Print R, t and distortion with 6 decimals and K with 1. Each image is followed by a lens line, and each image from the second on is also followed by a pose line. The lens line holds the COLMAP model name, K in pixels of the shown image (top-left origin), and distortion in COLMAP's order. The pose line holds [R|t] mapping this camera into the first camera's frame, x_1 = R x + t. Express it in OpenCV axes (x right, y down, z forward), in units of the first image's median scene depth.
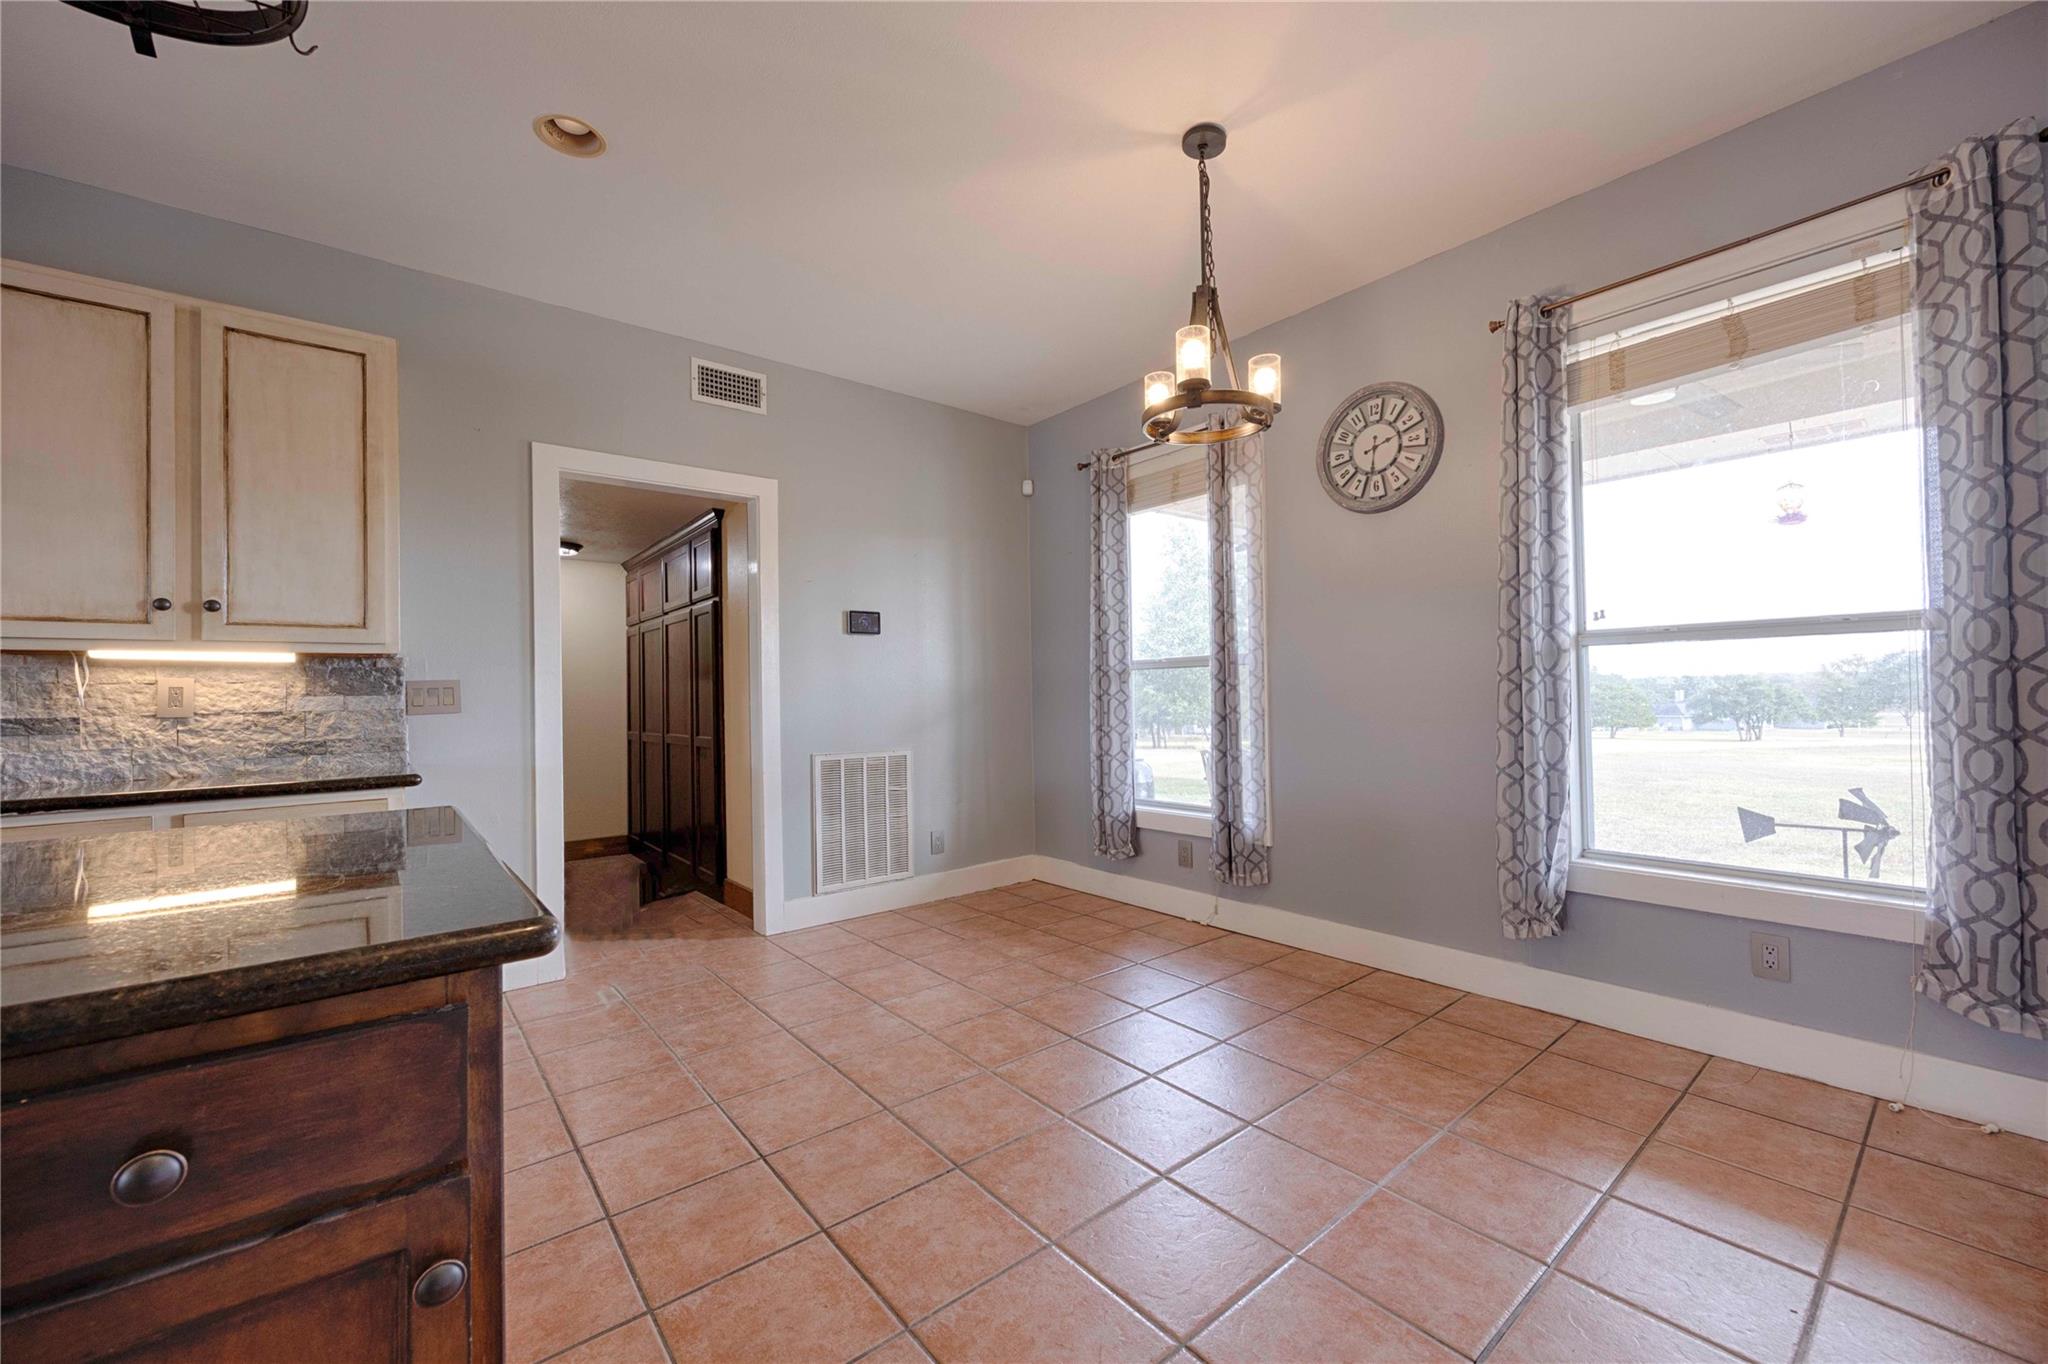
lens RADIAL K [[801.3, 0, 1027.0], [0, 801.3, 678.1], [0, 0, 1]] dist [-0.001851, -0.000310]
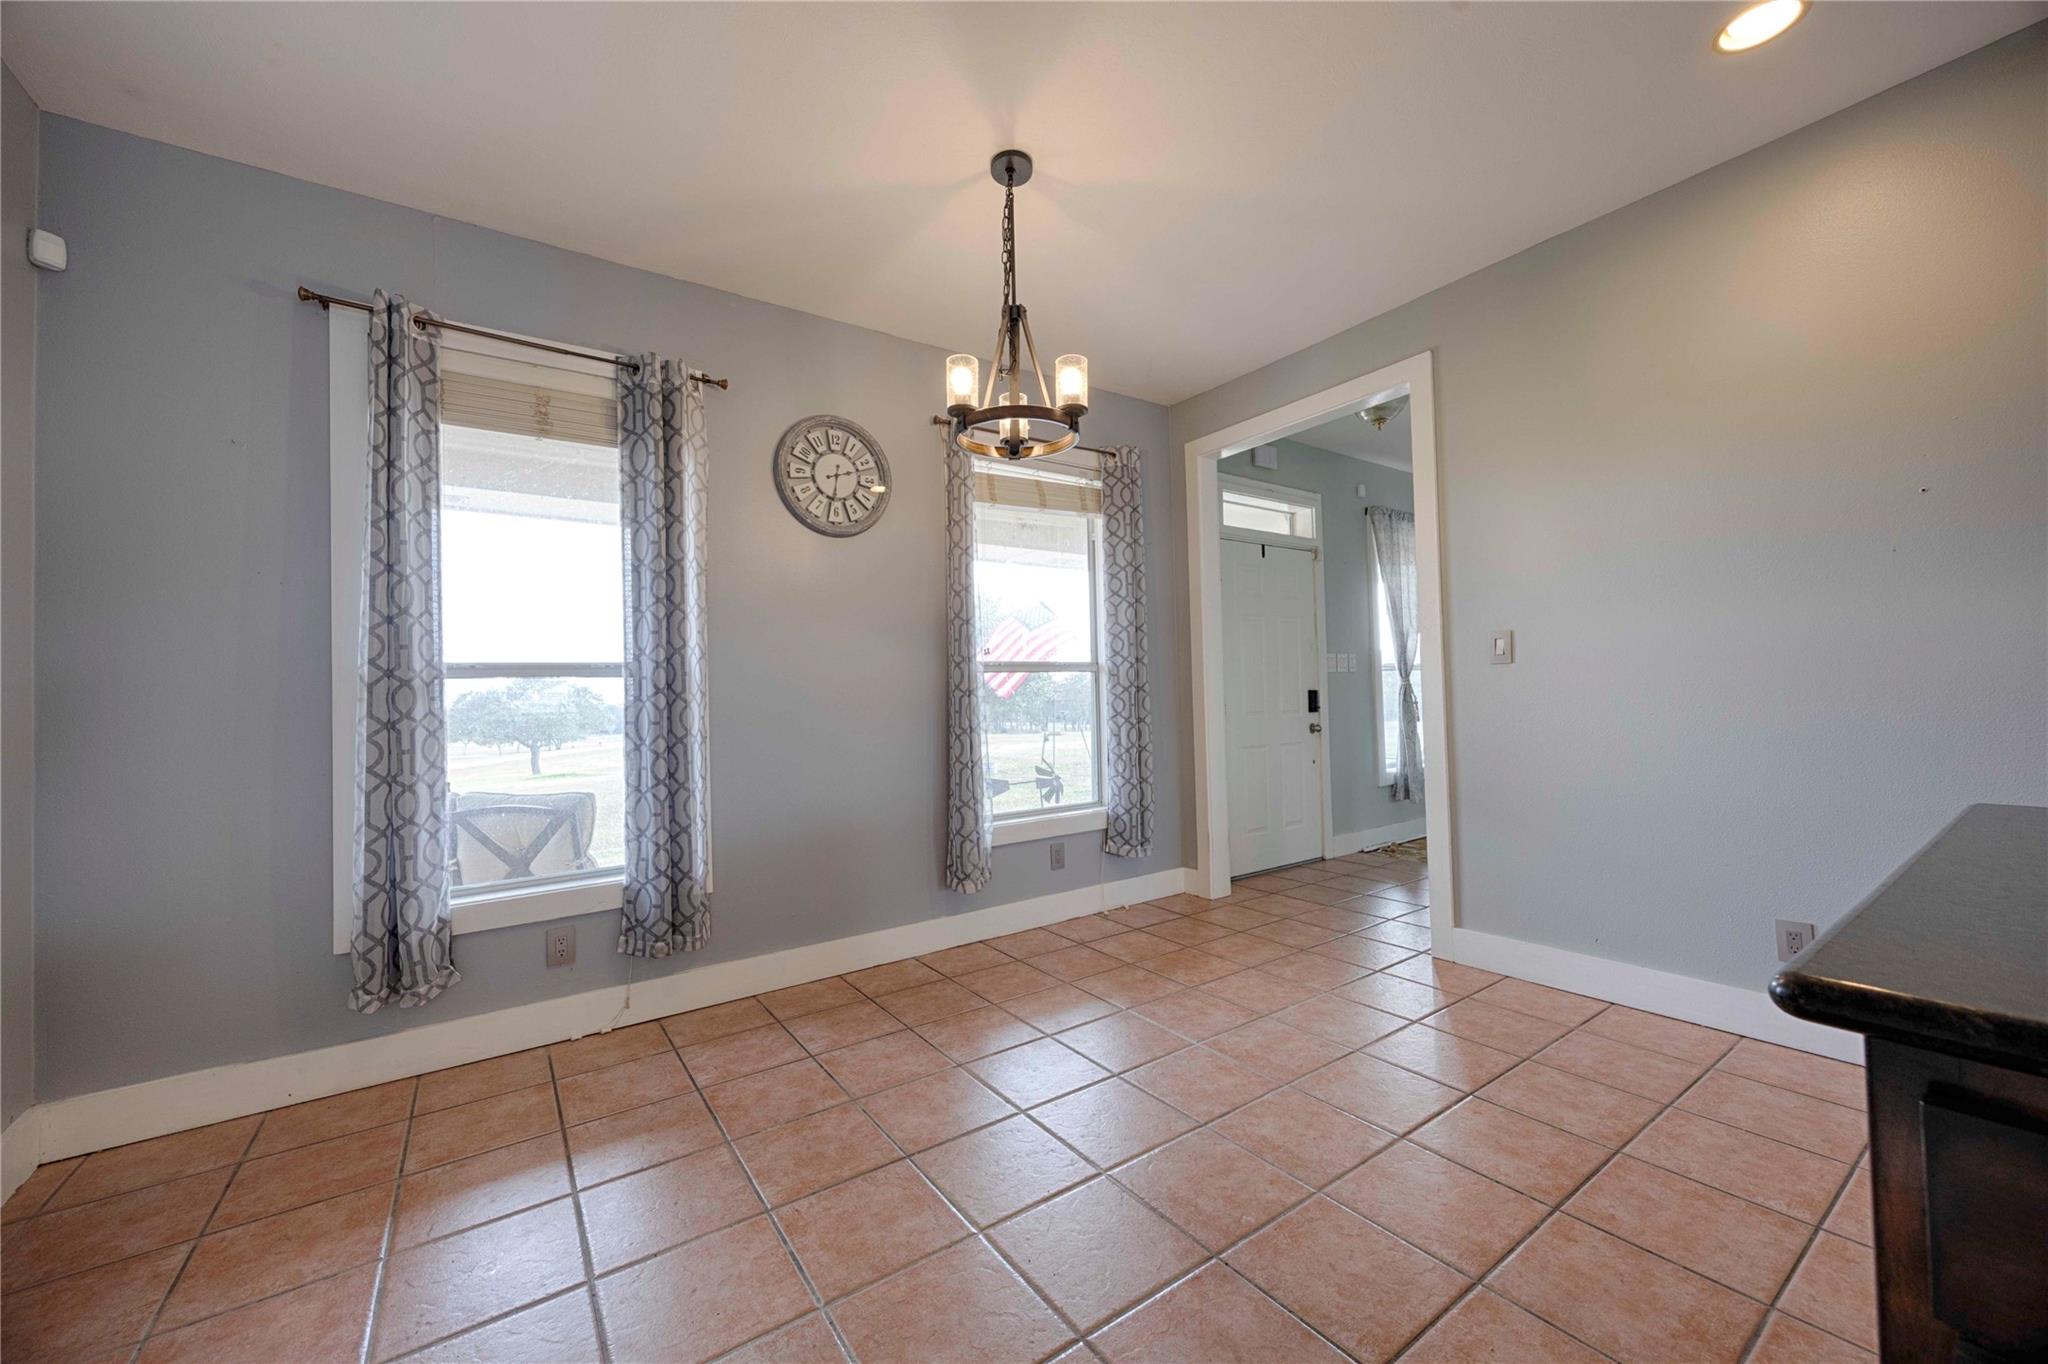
lens RADIAL K [[782.7, 0, 1023.9], [0, 782.7, 683.7], [0, 0, 1]] dist [0.001342, -0.000476]
pose [[0.079213, 0.033082, 0.996309, -0.574212], [0.008398, 0.999392, -0.033852, 0.023278], [-0.996822, 0.011049, 0.078887, 0.689902]]
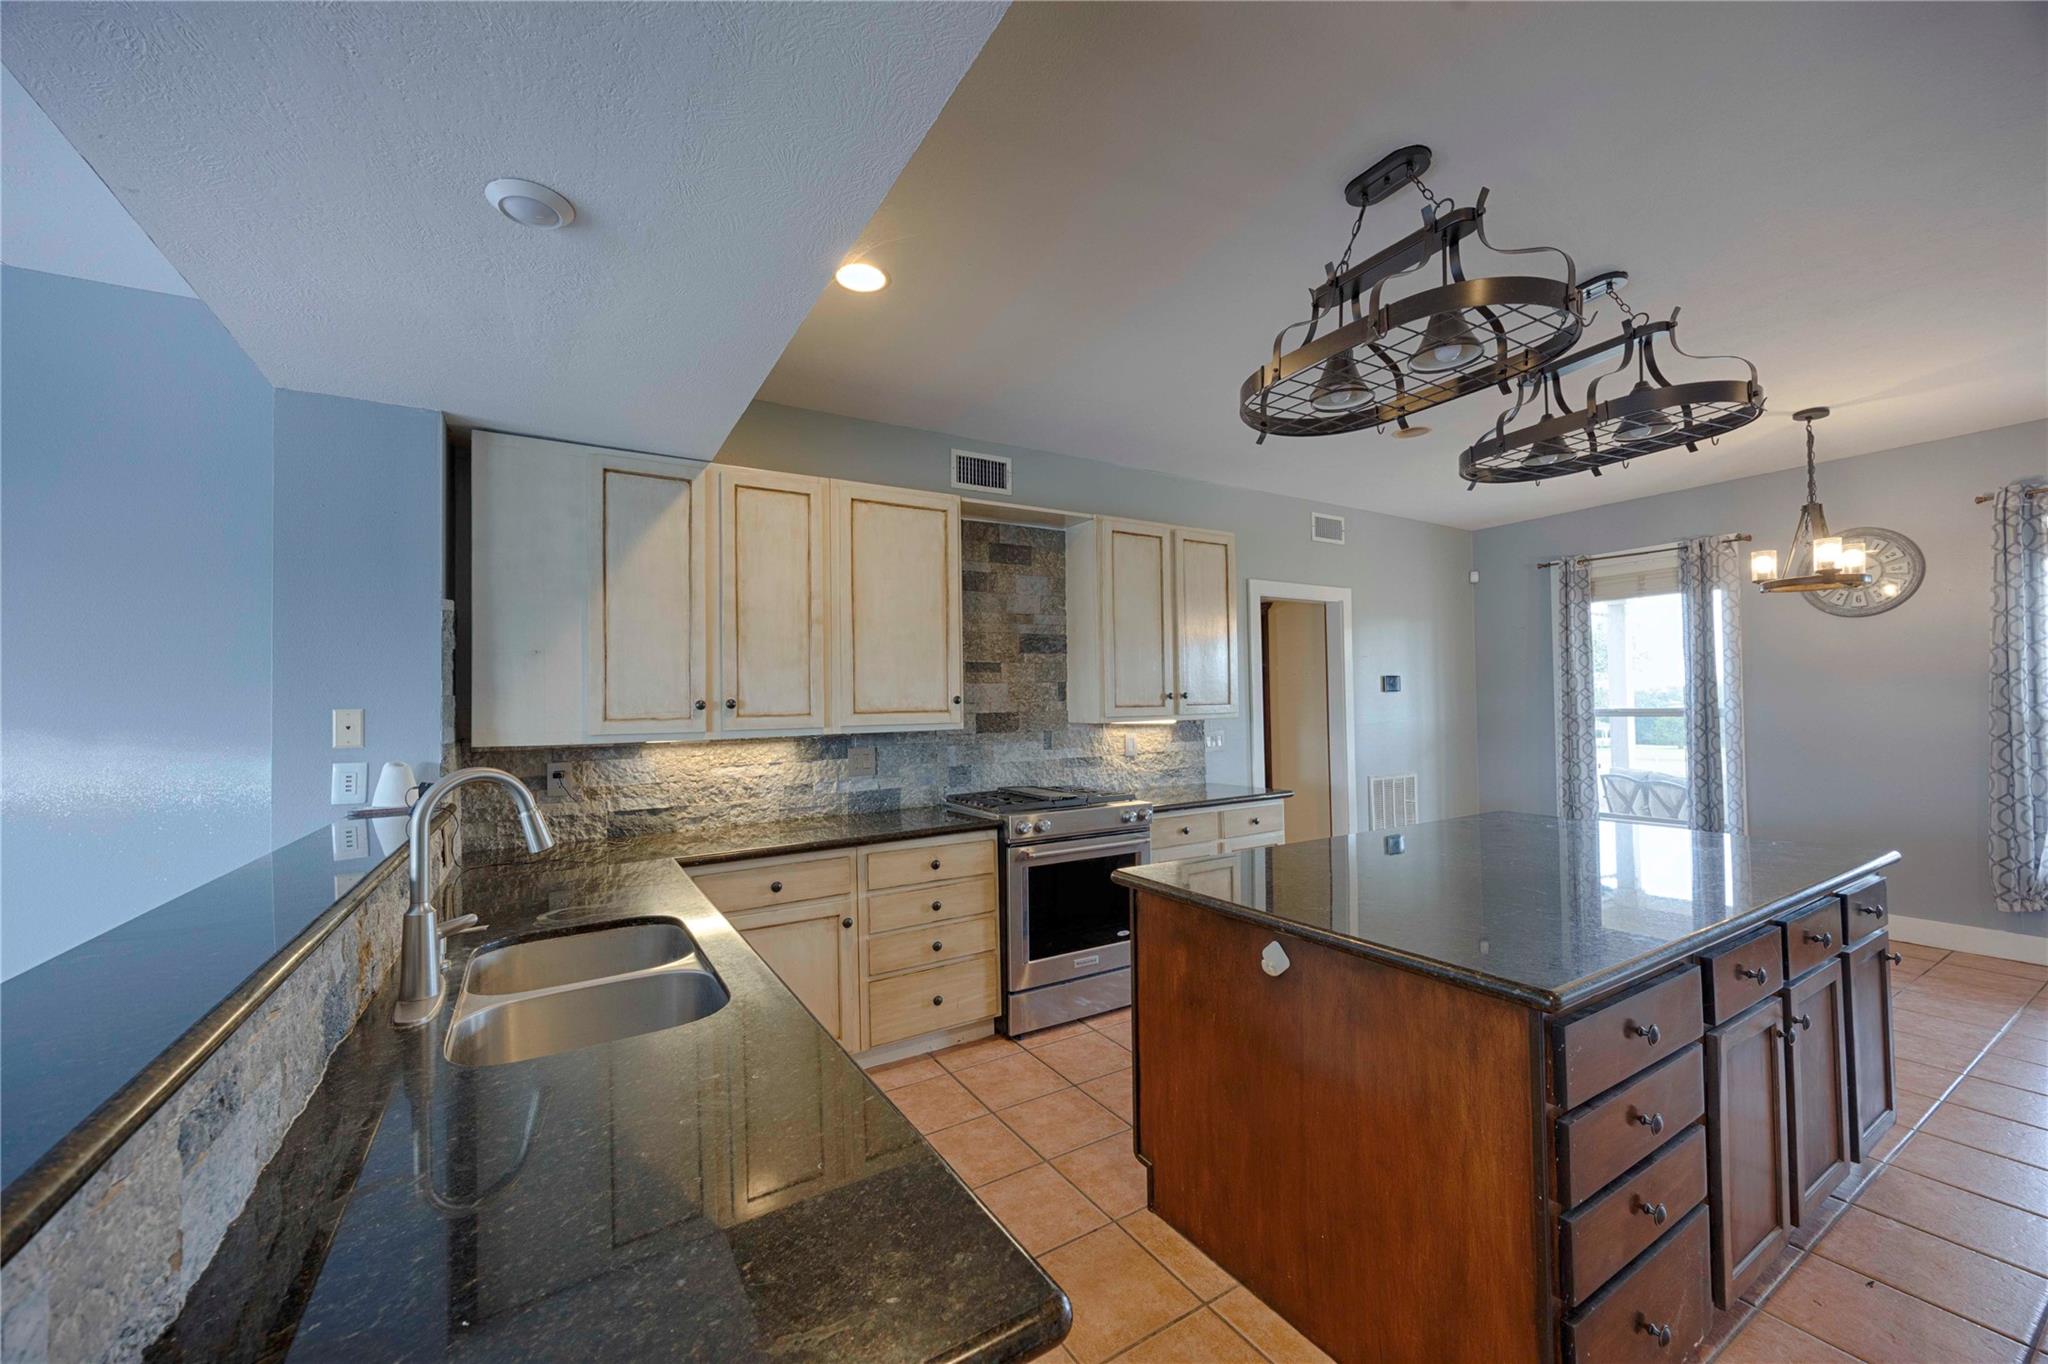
lens RADIAL K [[782.7, 0, 1023.9], [0, 782.7, 683.7], [0, 0, 1]] dist [0.001342, -0.000476]
pose [[0.990579, -0.001169, -0.136936, -0.875324], [0.000652, 0.999992, -0.003818, -0.085045], [0.136939, 0.003693, 0.990573, -0.612422]]
